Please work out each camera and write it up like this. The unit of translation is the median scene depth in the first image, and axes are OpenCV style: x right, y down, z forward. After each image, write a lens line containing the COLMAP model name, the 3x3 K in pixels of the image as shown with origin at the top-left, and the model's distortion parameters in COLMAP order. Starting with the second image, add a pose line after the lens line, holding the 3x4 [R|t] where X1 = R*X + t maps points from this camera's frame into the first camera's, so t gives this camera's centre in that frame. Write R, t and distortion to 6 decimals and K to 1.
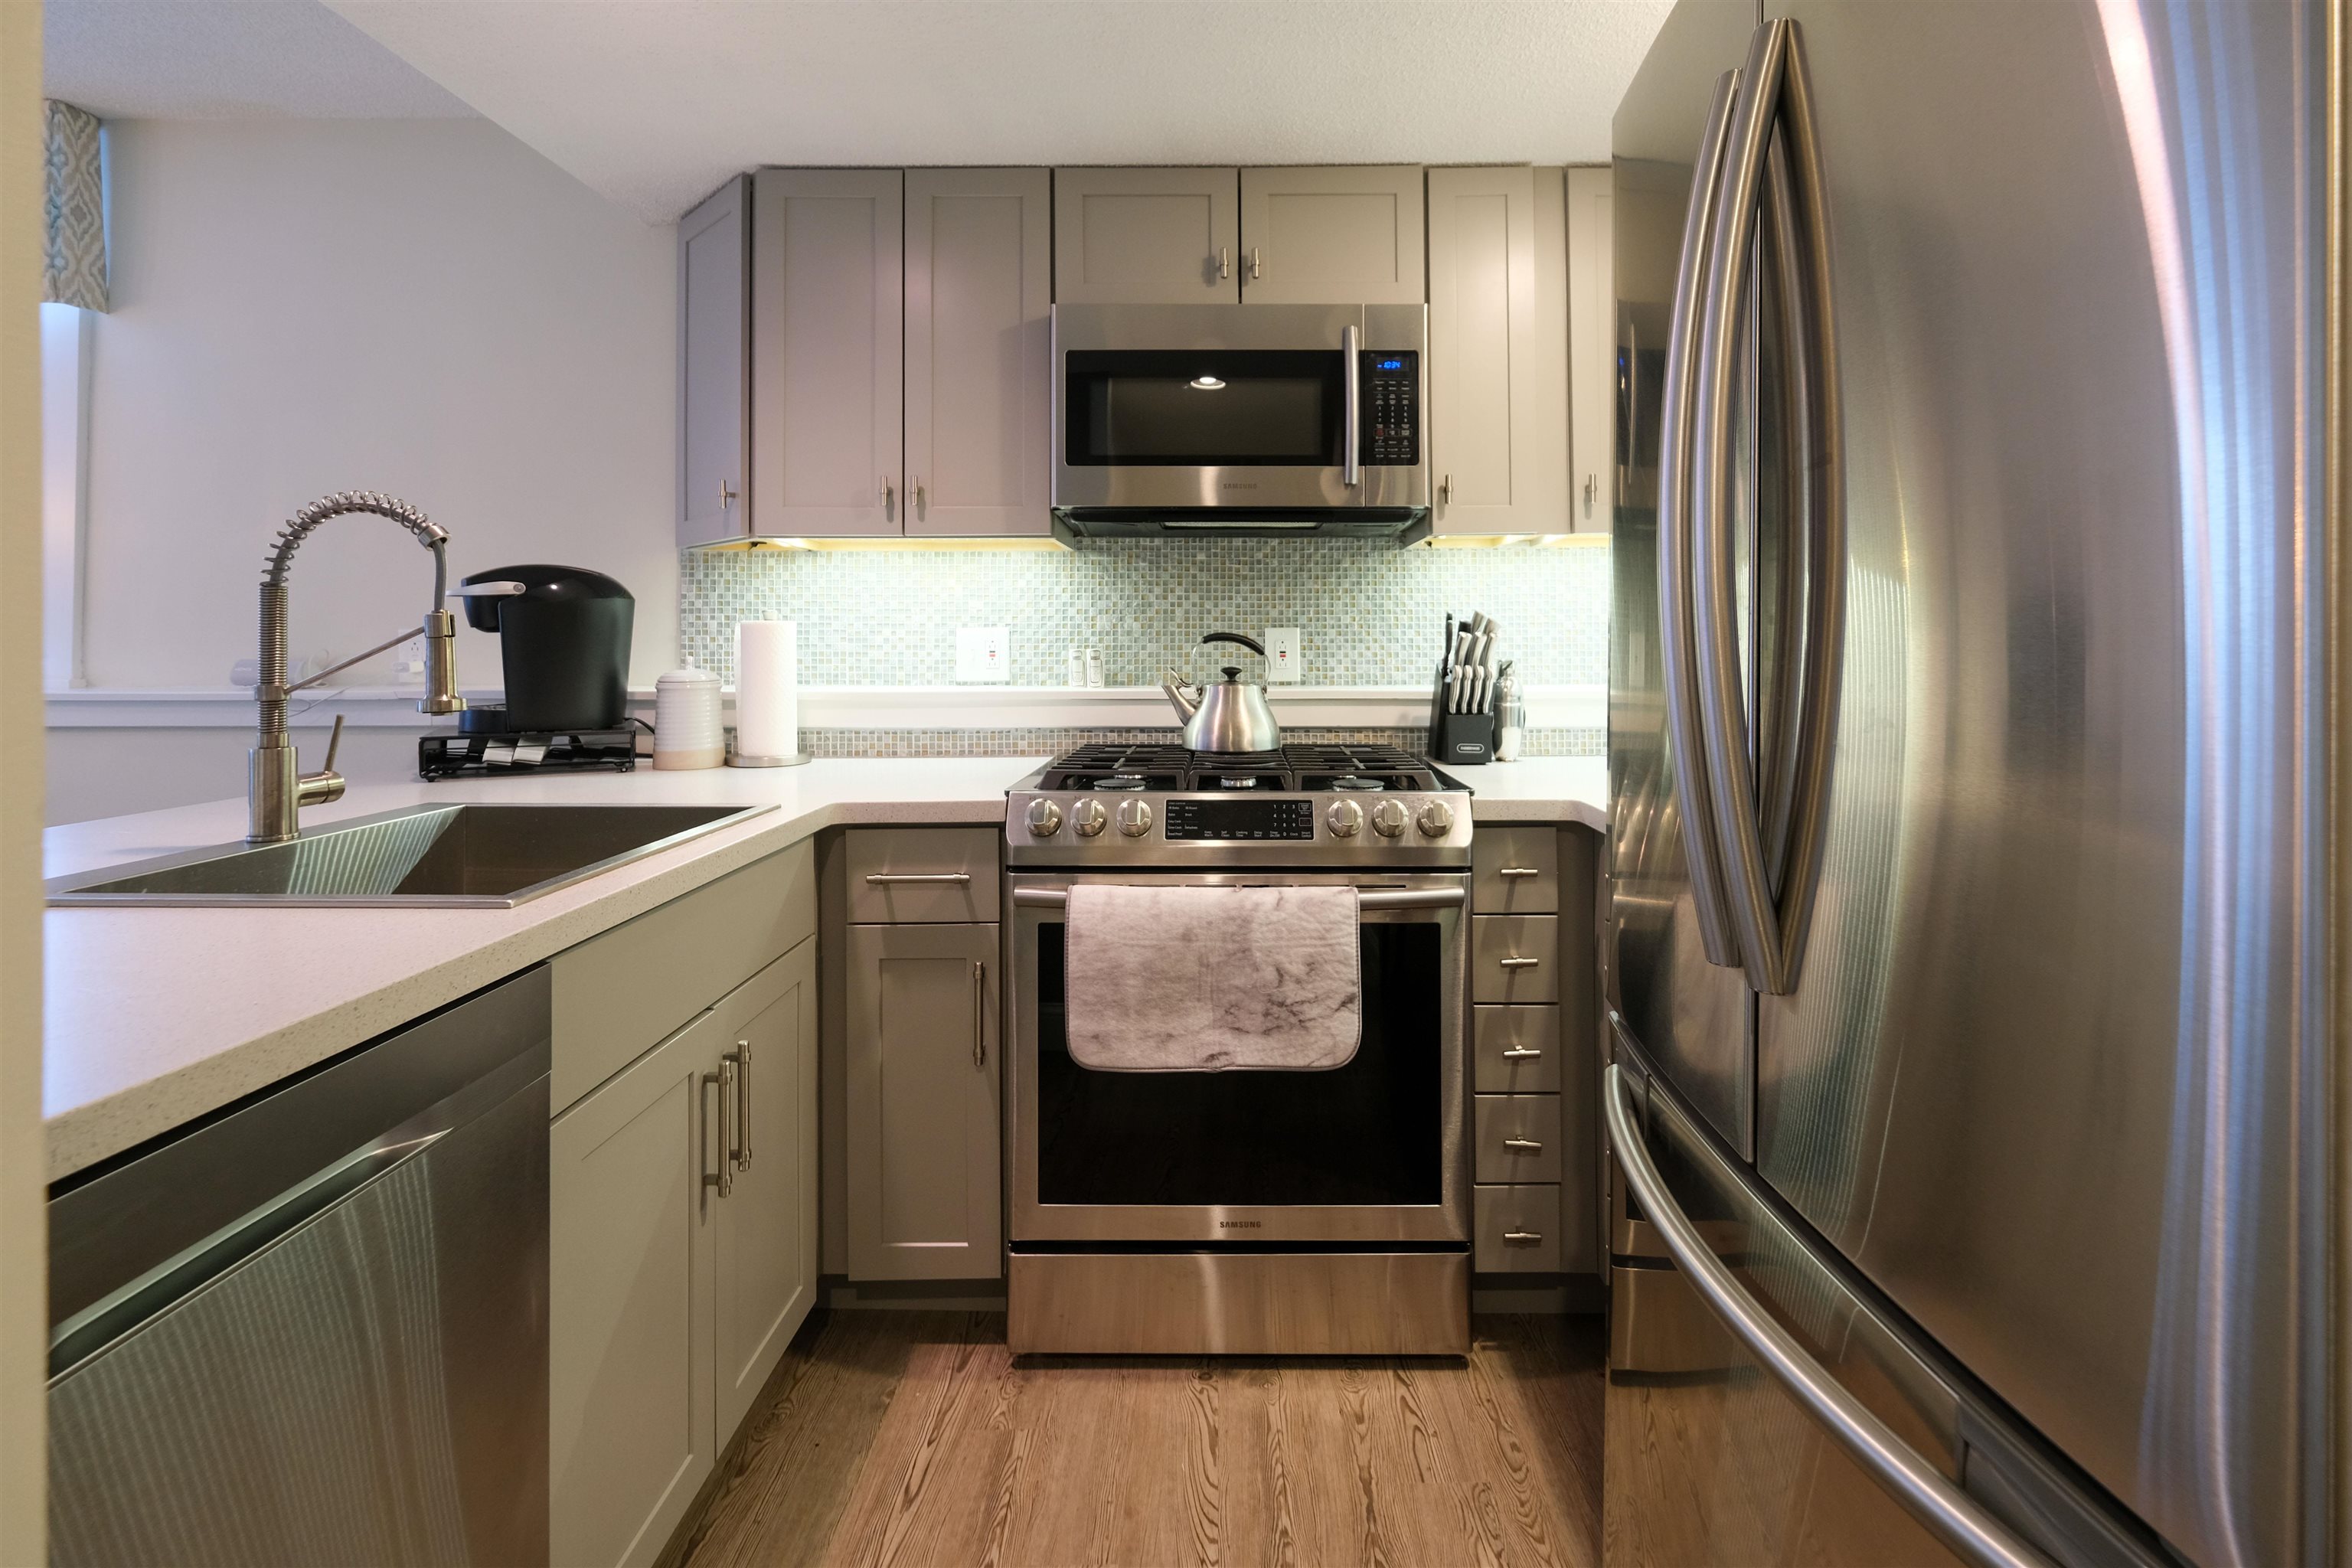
lens RADIAL K [[1029.1, 0, 1196.0], [0, 1029.1, 638.5], [0, 0, 1]] dist [-0.001083, -0.000473]
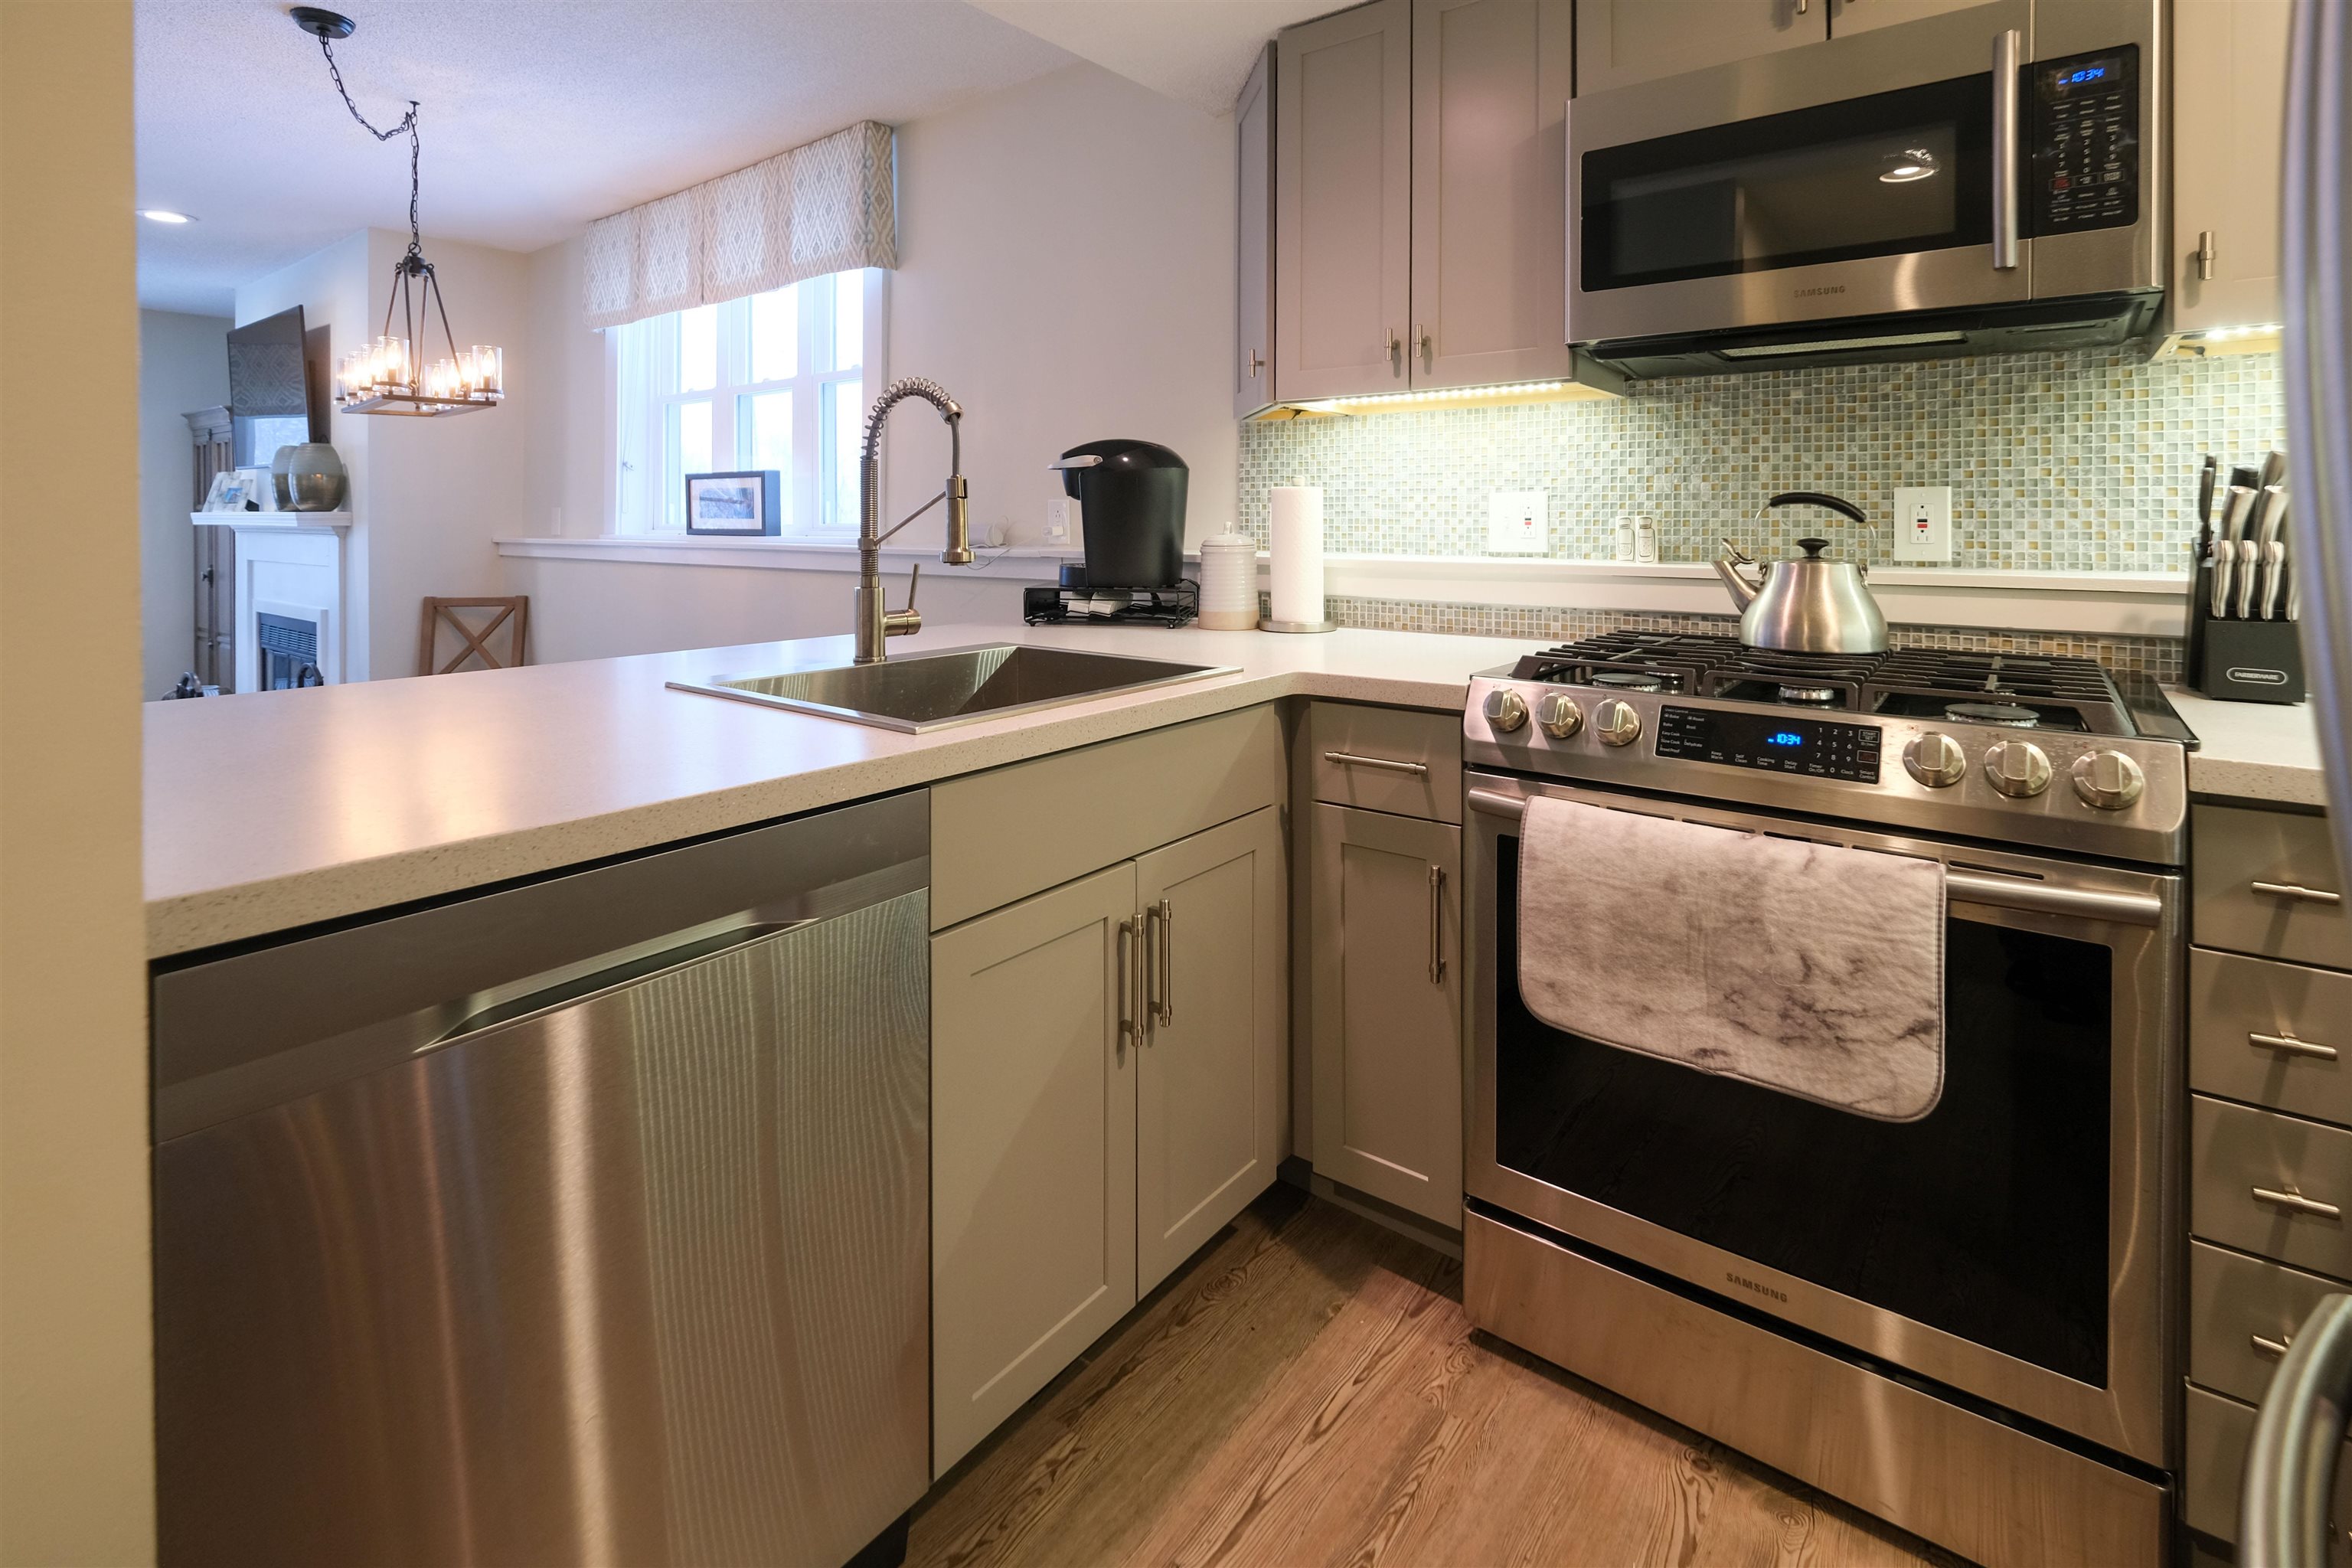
lens RADIAL K [[1057.5, 0, 1225.5], [0, 1057.5, 533.2], [0, 0, 1]] dist [-0.000530, -0.001498]
pose [[0.811652, 0.009708, -0.584060, 0.165393], [-0.000754, 0.999878, 0.015573, 0.015329], [0.584140, -0.012200, 0.811561, 0.161674]]
